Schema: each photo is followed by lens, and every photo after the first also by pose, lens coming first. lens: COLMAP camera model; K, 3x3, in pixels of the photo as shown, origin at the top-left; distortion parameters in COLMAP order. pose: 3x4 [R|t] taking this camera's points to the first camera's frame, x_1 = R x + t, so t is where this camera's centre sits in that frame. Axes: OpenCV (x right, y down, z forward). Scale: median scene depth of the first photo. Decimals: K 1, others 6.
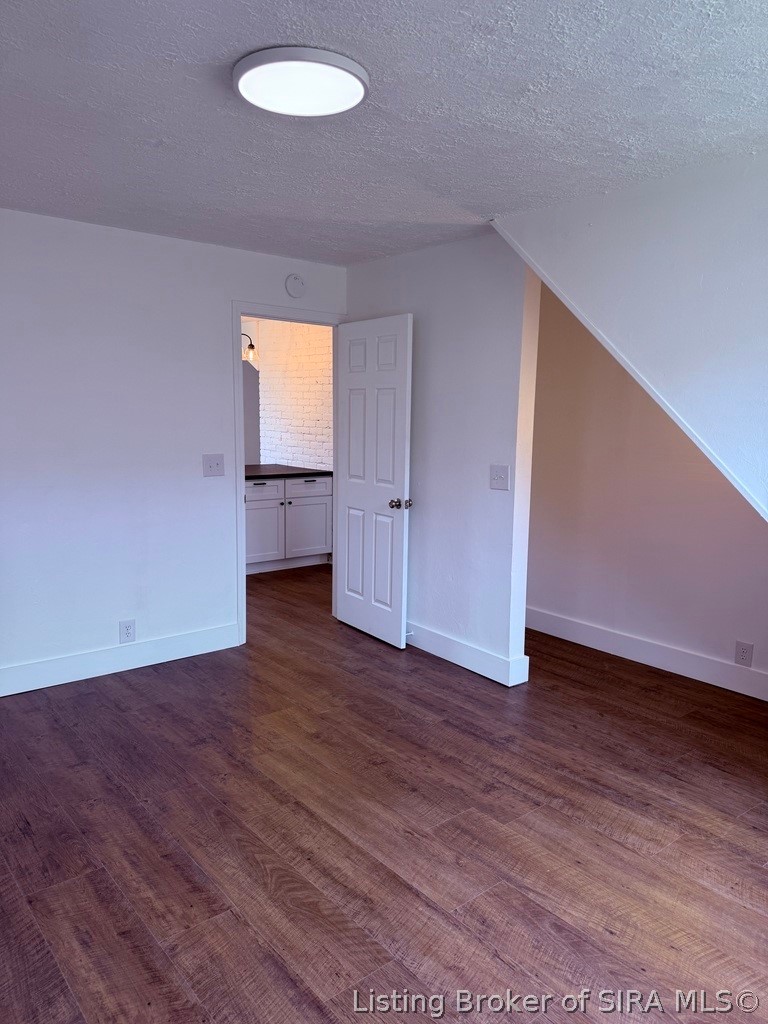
lens RADIAL K [[721.2, 0, 386.9], [0, 721.2, 514.9], [0, 0, 1]] dist [0.072542, -0.078982]
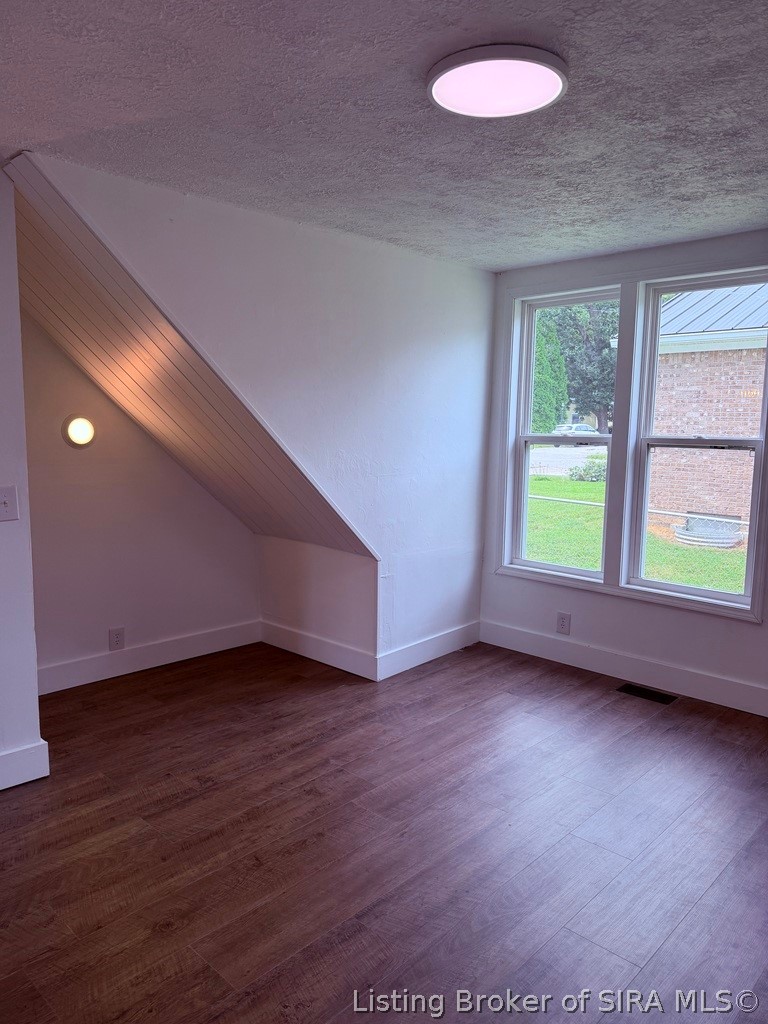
lens RADIAL K [[711.1, 0, 378.3], [0, 711.1, 510.8], [0, 0, 1]] dist [0.080607, -0.084243]
pose [[-0.102696, -0.136520, 0.985300, -0.725827], [0.121860, 0.981349, 0.148674, -0.137507], [-0.987220, 0.135337, -0.084144, 0.839323]]
